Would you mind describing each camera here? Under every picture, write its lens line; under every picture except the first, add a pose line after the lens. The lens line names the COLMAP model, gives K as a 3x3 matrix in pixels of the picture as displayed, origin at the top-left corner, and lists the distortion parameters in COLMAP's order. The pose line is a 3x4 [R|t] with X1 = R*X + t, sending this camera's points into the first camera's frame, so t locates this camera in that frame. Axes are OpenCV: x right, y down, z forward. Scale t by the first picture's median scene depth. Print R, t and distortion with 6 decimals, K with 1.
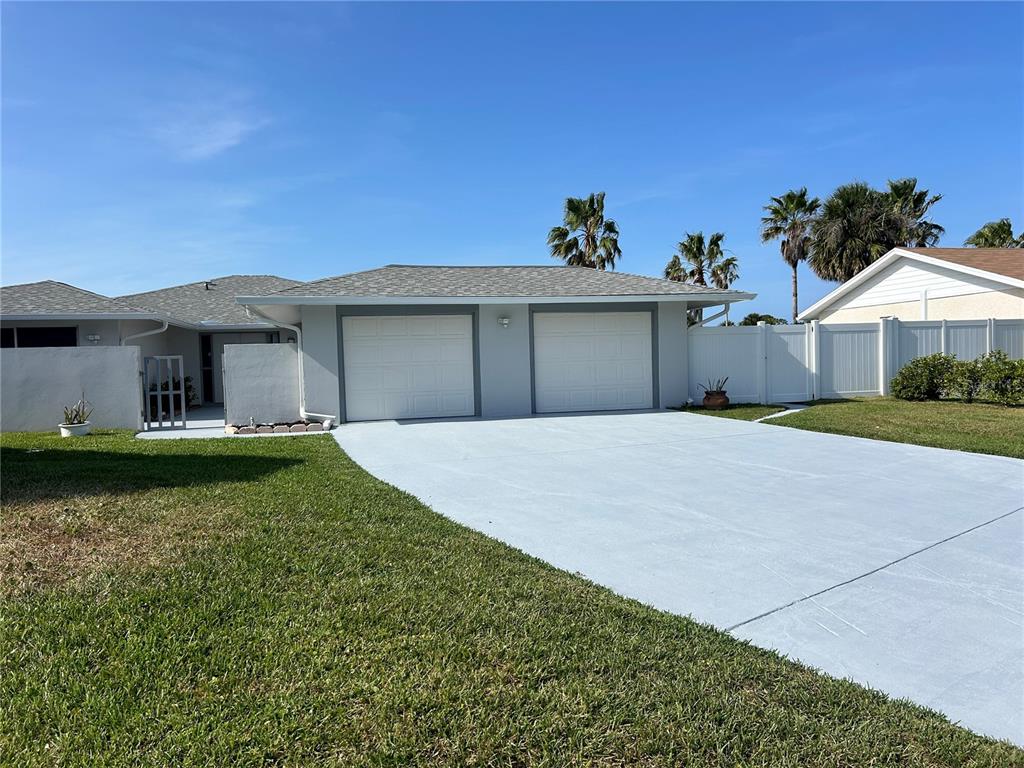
lens RADIAL K [[763.1, 0, 512.0], [0, 763.1, 384.0], [0, 0, 1]] dist [0.114060, -0.180420]
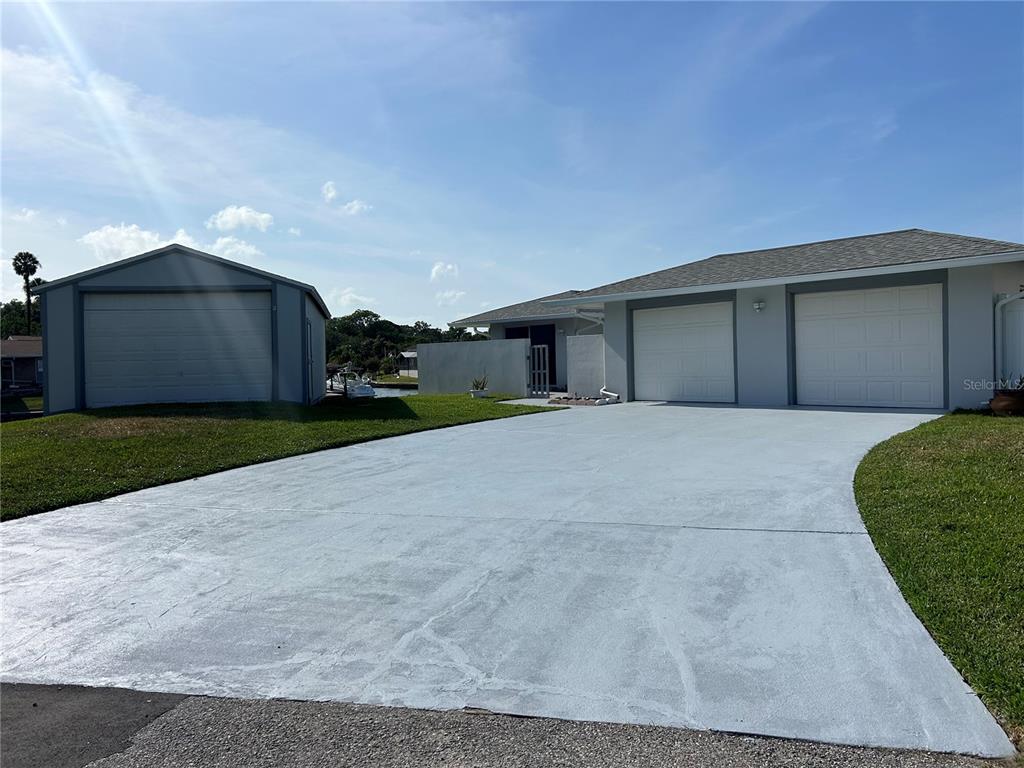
lens RADIAL K [[763.1, 0, 512.0], [0, 763.1, 384.0], [0, 0, 1]] dist [0.114060, -0.180420]
pose [[0.491207, 0.039838, -0.870131, 0.677014], [-0.015863, 0.999197, 0.036792, -0.014952], [0.870898, -0.004270, 0.491445, 0.255991]]
